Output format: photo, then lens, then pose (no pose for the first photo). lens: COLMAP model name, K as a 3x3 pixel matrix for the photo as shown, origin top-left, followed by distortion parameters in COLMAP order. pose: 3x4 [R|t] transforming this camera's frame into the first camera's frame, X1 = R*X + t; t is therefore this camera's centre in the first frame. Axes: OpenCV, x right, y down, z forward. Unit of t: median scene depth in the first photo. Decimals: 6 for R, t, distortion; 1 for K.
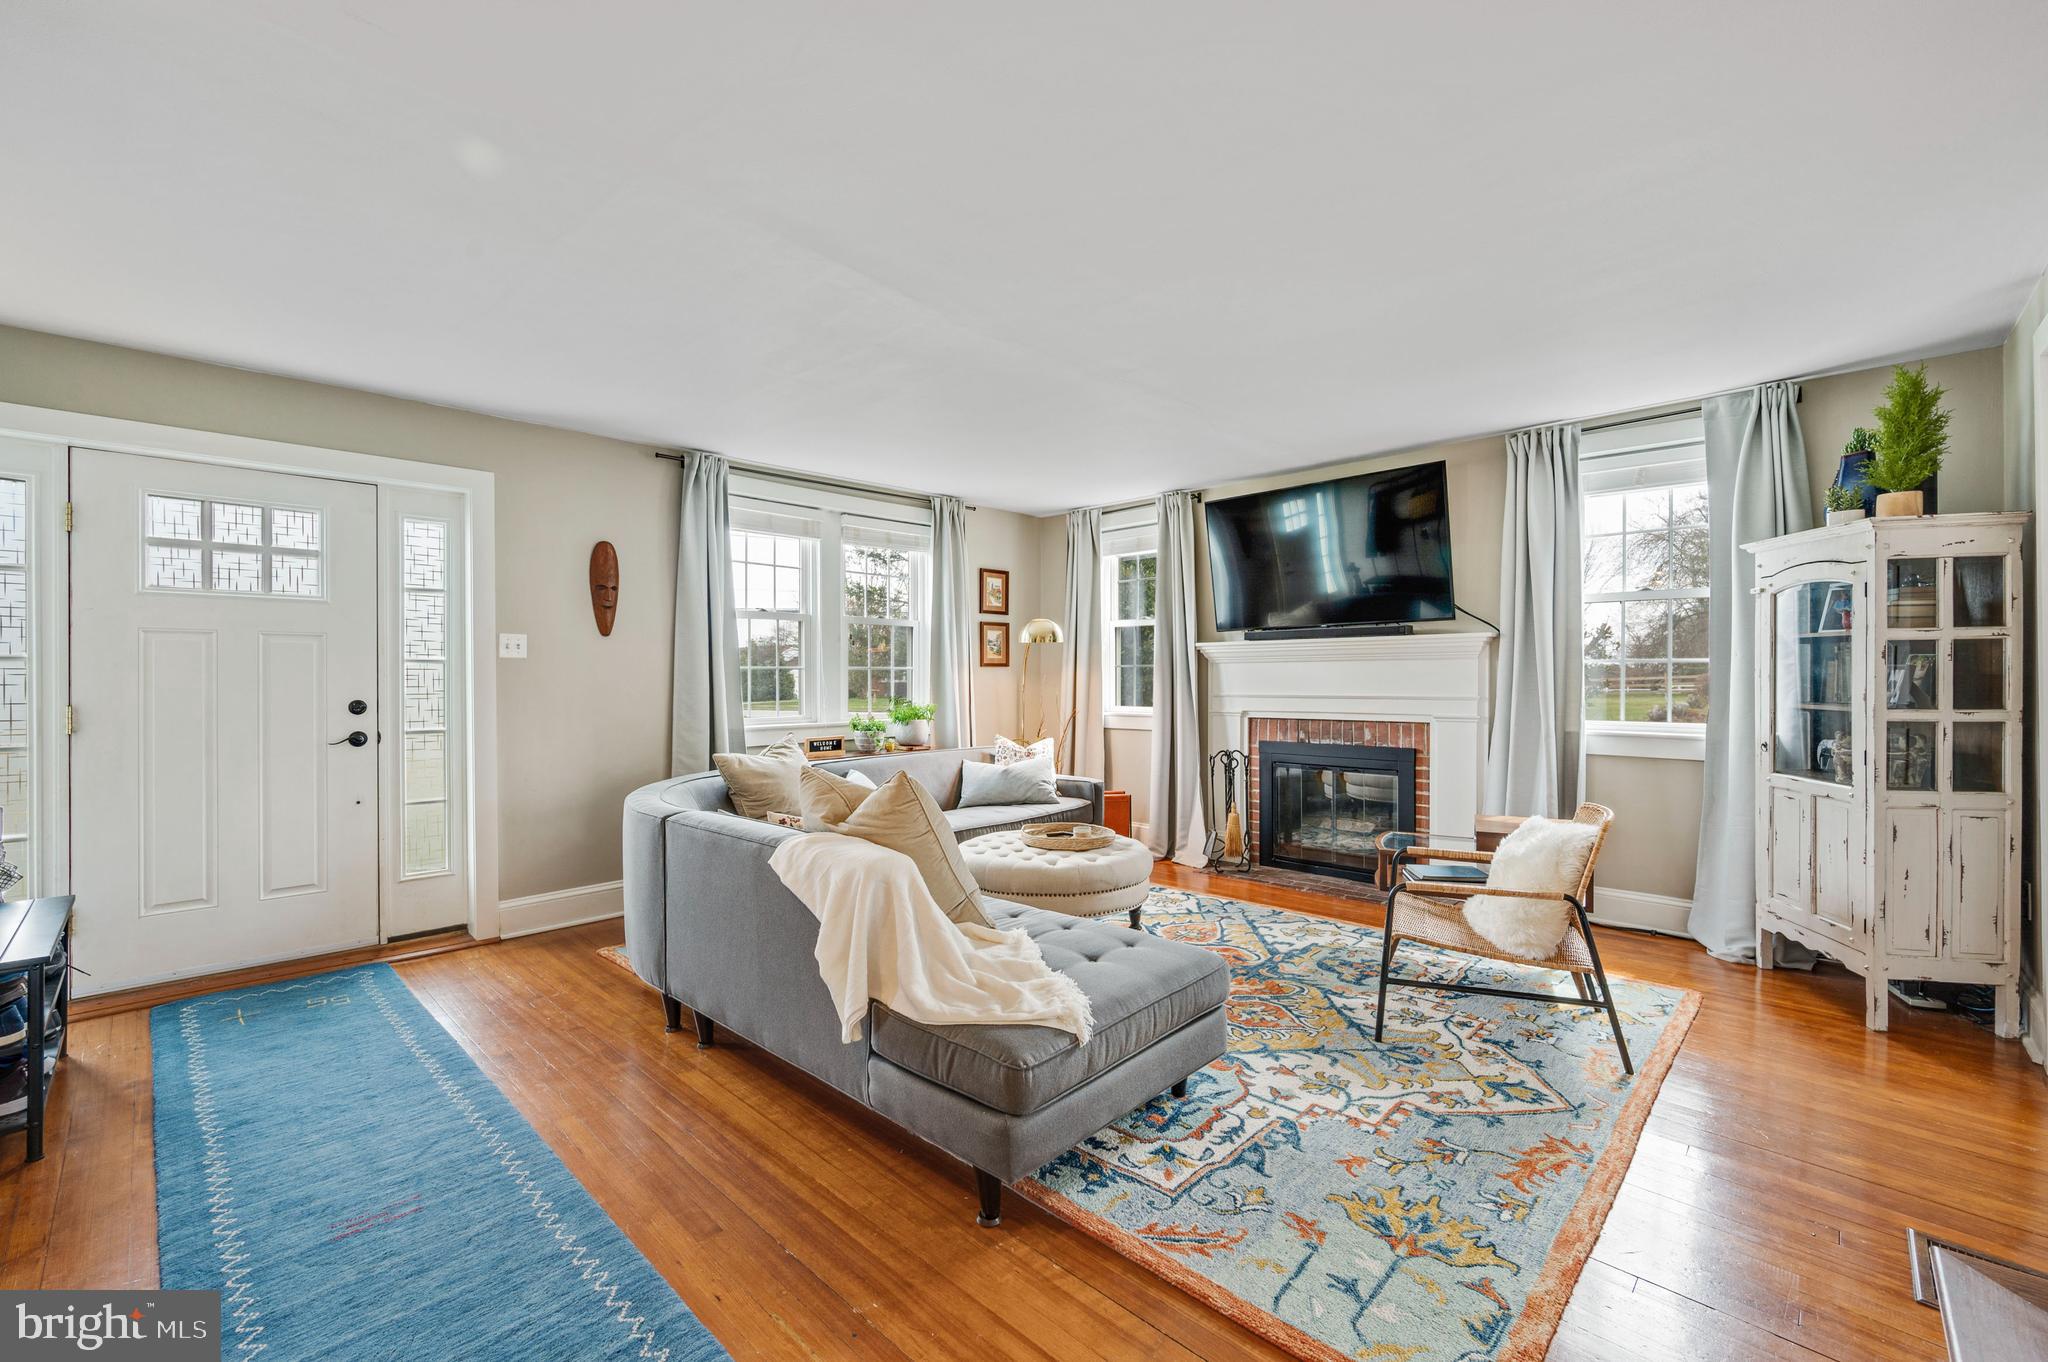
lens RADIAL K [[840.3, 0, 1024.0], [0, 840.3, 681.0], [0, 0, 1]] dist [0.014025, -0.000011]
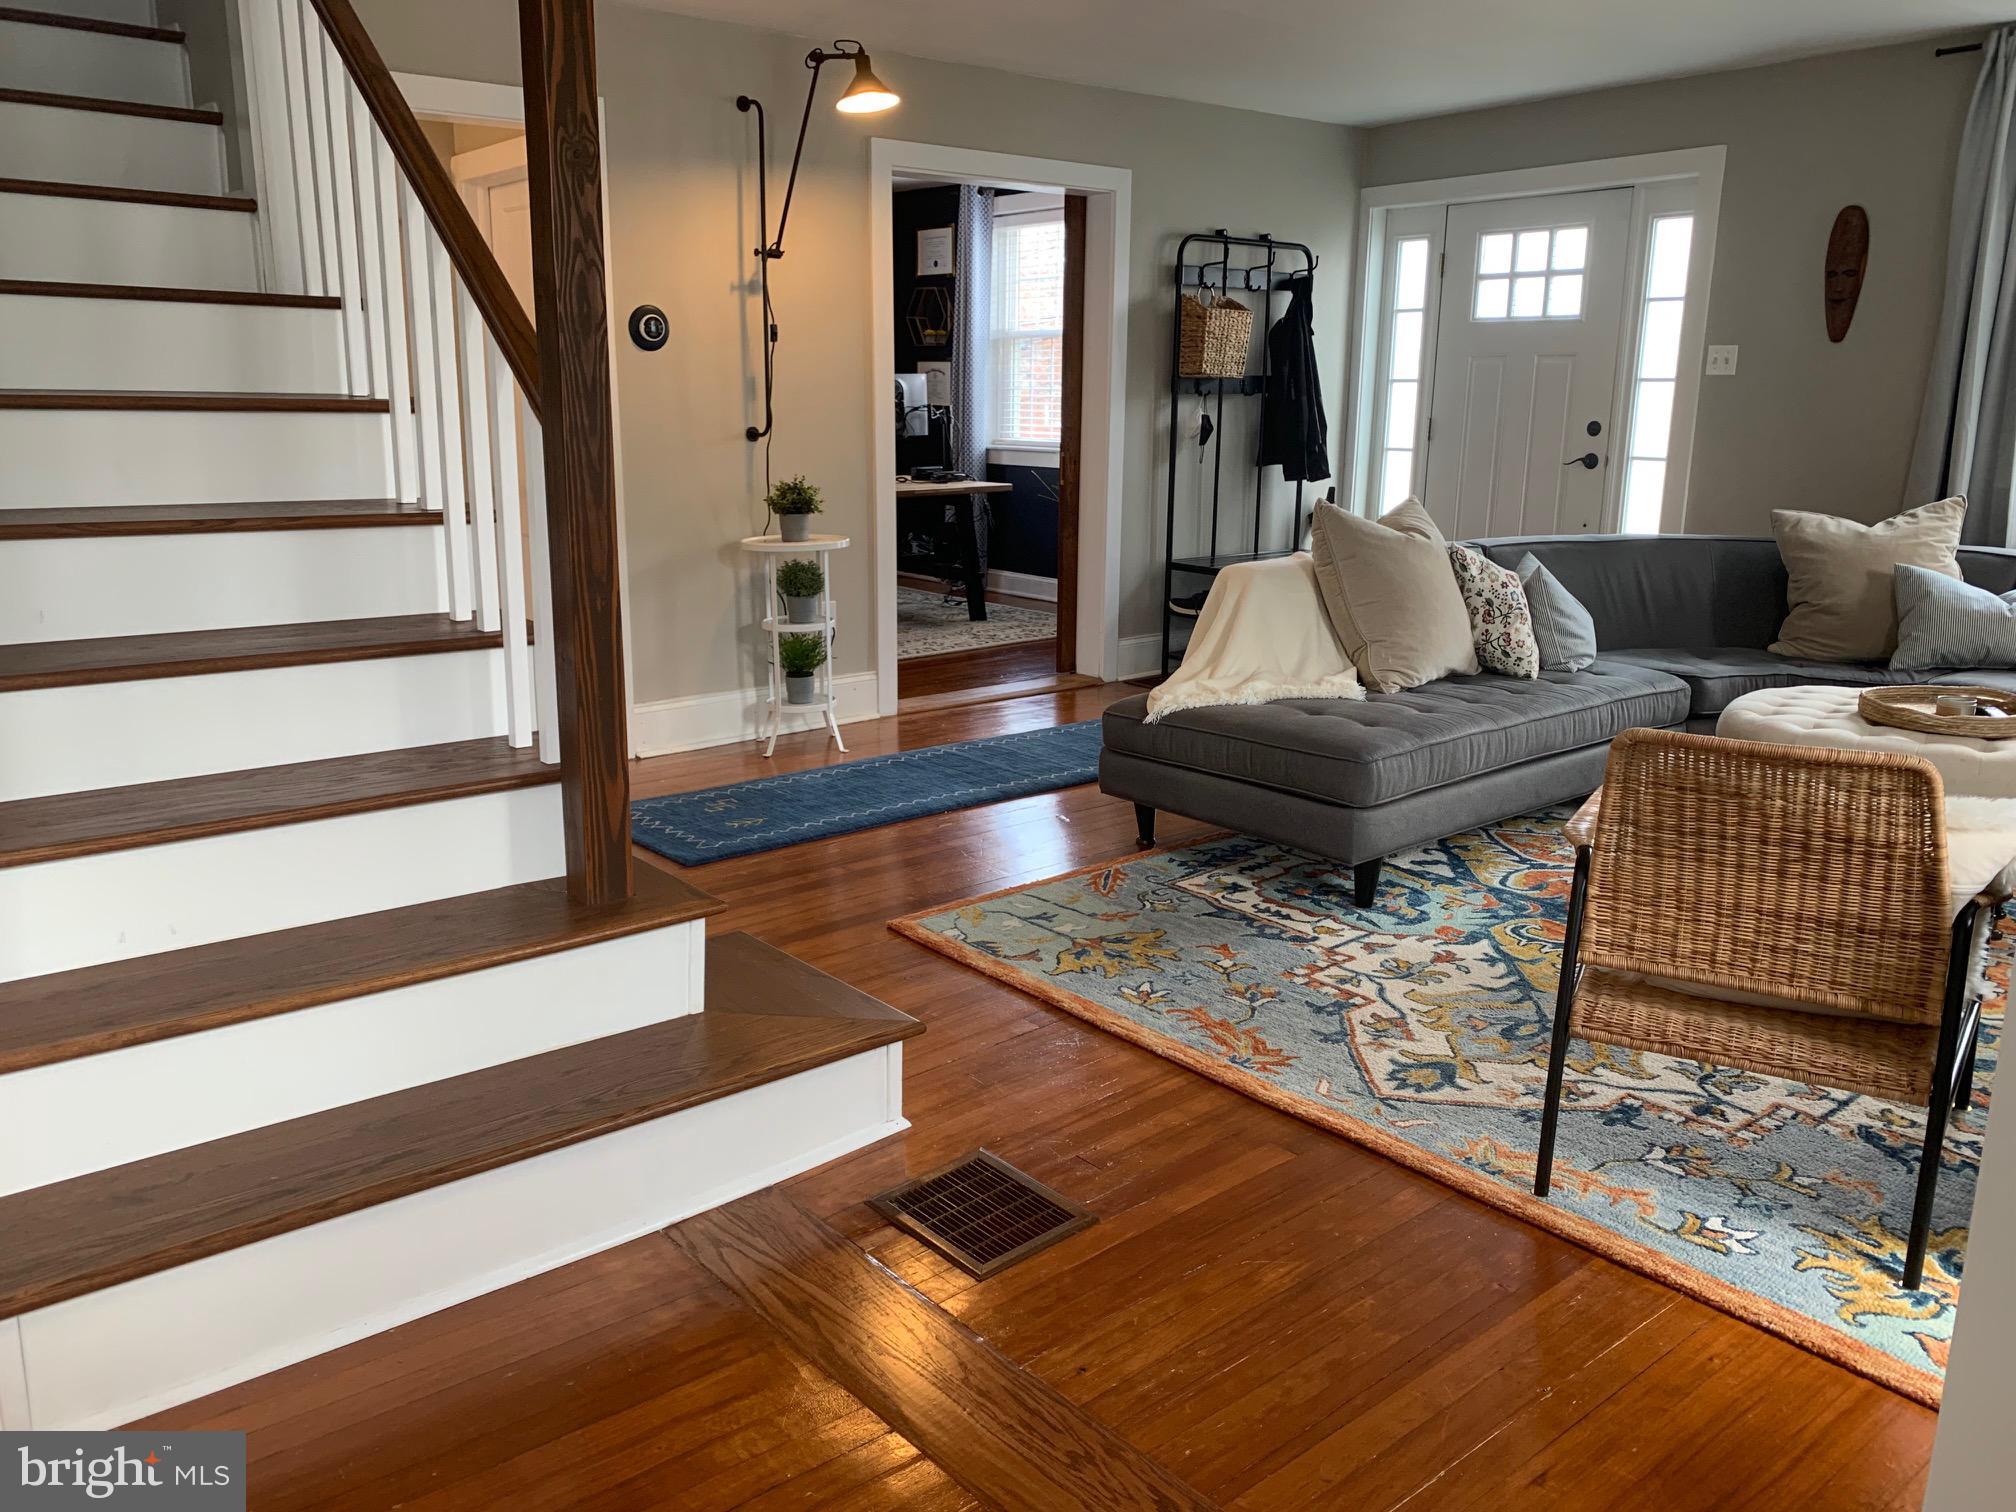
lens RADIAL K [[1512.7, 0, 1008.0], [0, 1512.7, 756.0], [0, 0, 1]] dist [0.071496, -0.134310]
pose [[-0.116030, 0.228808, -0.966532, 1.626244], [-0.011310, 0.972737, 0.231635, -0.002664], [0.993181, 0.037808, -0.110279, 0.795412]]
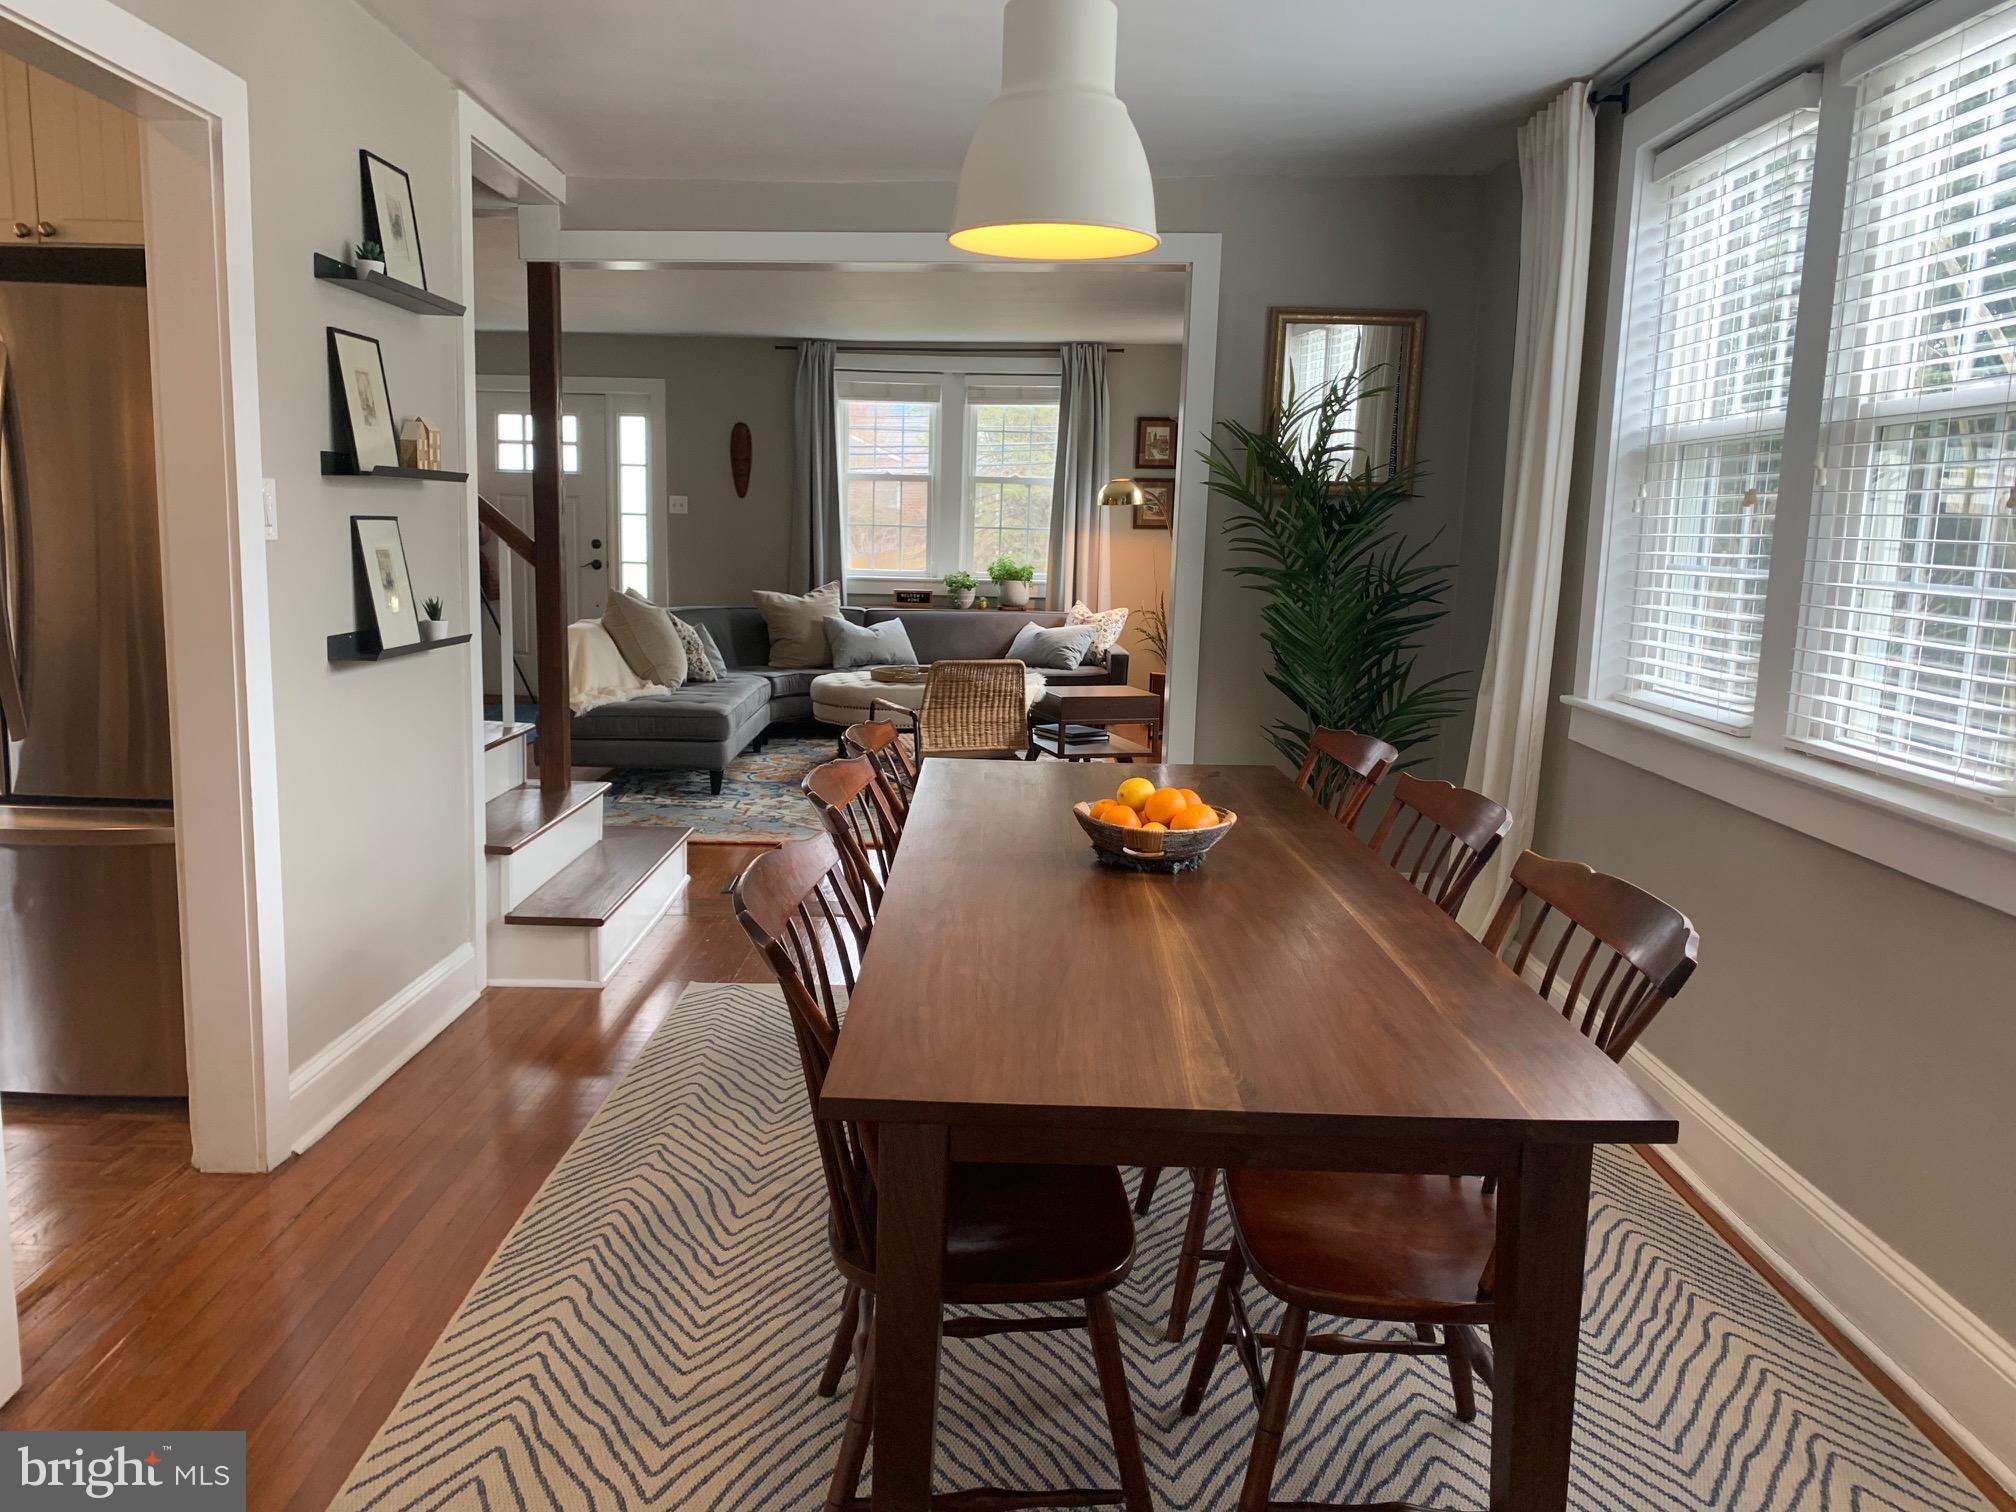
lens RADIAL K [[1512.7, 0, 1008.0], [0, 1512.7, 756.0], [0, 0, 1]] dist [0.071496, -0.134310]
pose [[0.696764, 0.129311, -0.705548, 2.587944], [-0.031340, 0.988165, 0.150159, -0.039993], [0.716615, -0.082514, 0.692571, -0.612842]]
